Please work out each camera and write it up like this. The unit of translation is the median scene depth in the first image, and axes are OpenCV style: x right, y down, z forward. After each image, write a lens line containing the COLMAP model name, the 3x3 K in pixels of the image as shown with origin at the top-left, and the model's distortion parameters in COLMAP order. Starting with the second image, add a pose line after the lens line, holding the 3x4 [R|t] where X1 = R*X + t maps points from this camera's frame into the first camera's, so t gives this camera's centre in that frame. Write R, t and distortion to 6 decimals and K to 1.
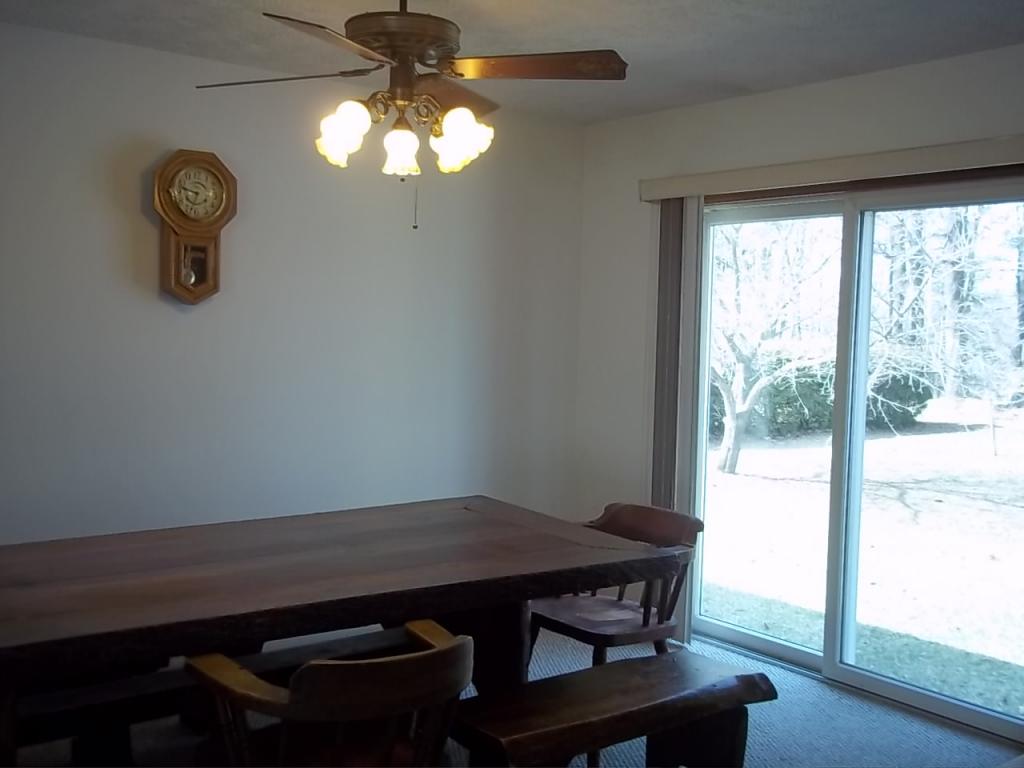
lens RADIAL K [[1088.8, 0, 511.4], [0, 1088.8, 382.9], [0, 0, 1]] dist [0.003617, 0.000000]
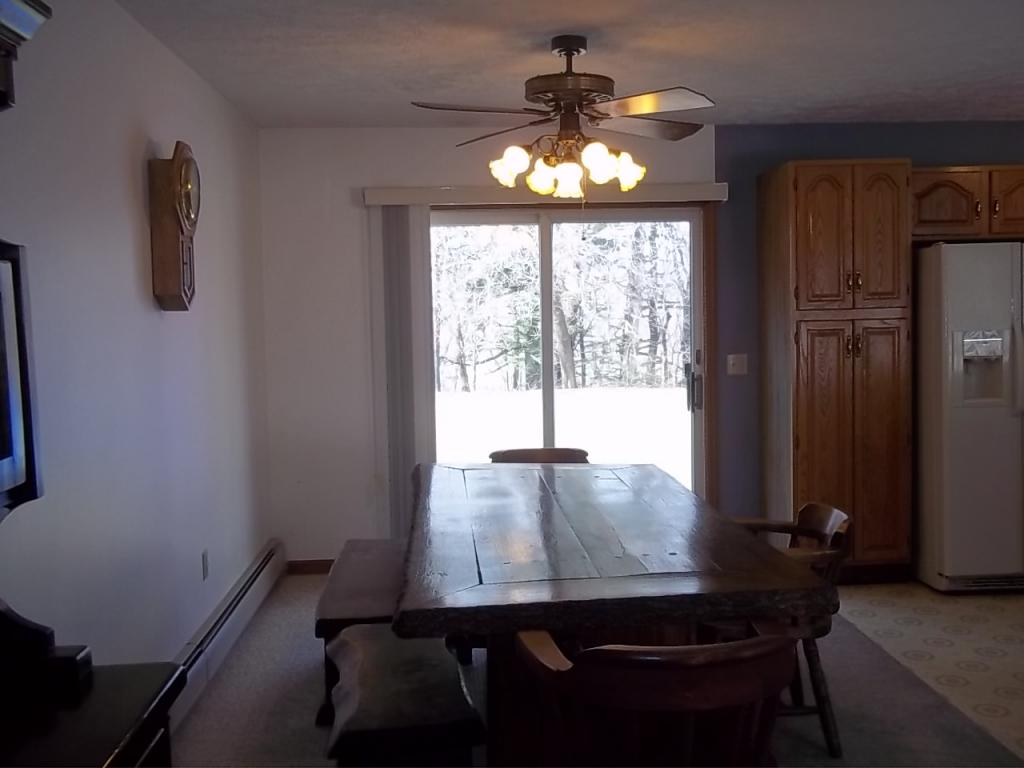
lens RADIAL K [[1088.8, 0, 510.1], [0, 1088.8, 385.1], [0, 0, 1]] dist [0.003617, 0.000000]
pose [[0.567608, -0.099320, 0.817286, -0.948119], [0.083338, 0.994529, 0.062981, -0.032954], [-0.819070, 0.032363, 0.572780, 0.190233]]
